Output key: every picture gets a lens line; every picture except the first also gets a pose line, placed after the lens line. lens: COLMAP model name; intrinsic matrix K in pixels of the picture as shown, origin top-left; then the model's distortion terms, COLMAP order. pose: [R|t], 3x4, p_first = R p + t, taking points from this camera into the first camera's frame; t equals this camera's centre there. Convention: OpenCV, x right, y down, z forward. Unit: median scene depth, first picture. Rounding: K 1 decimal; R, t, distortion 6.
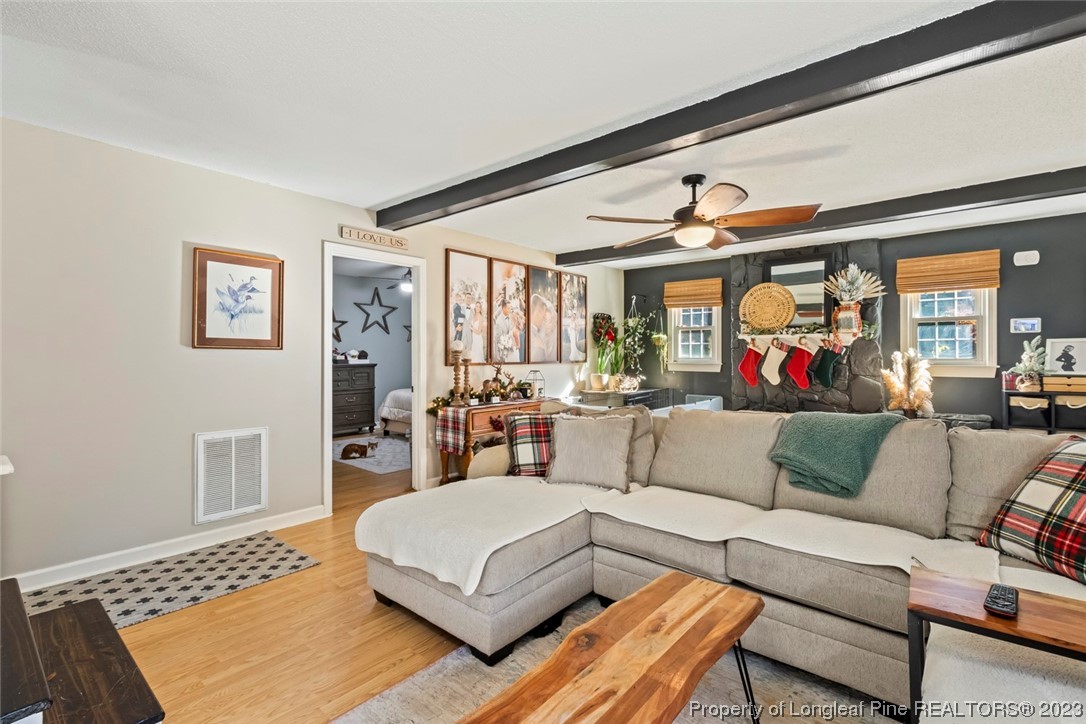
lens RADIAL K [[495.5, 0, 533.1], [0, 495.5, 355.8], [0, 0, 1]] dist [0.002447, 0.002412]
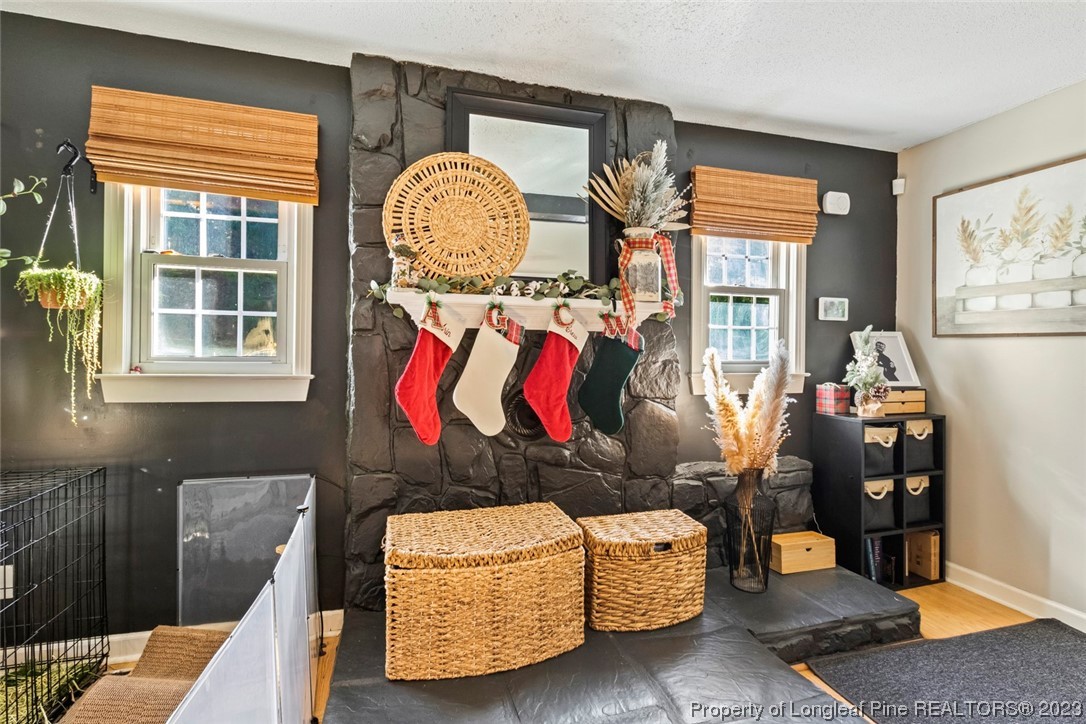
lens RADIAL K [[495.5, 0, 541.3], [0, 495.5, 350.6], [0, 0, 1]] dist [0.002447, 0.002412]
pose [[0.541146, 0.012230, 0.840840, 0.213867], [-0.008241, 0.999923, -0.009240, 0.000509], [-0.840888, -0.001929, 0.541205, 0.806476]]
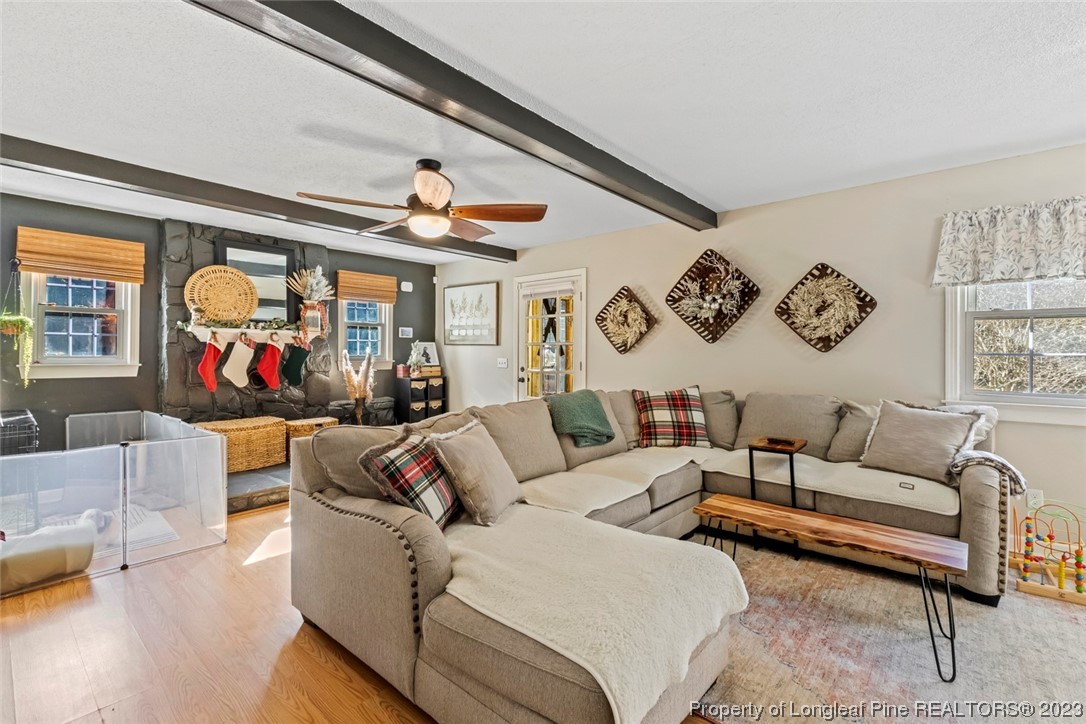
lens RADIAL K [[495.5, 0, 543.2], [0, 495.5, 352.3], [0, 0, 1]] dist [0.002447, 0.002412]
pose [[0.001069, 0.002281, 0.999997, -0.386876], [0.000207, 0.999997, -0.002282, 0.000330], [-0.999999, 0.000209, 0.001068, 0.494120]]
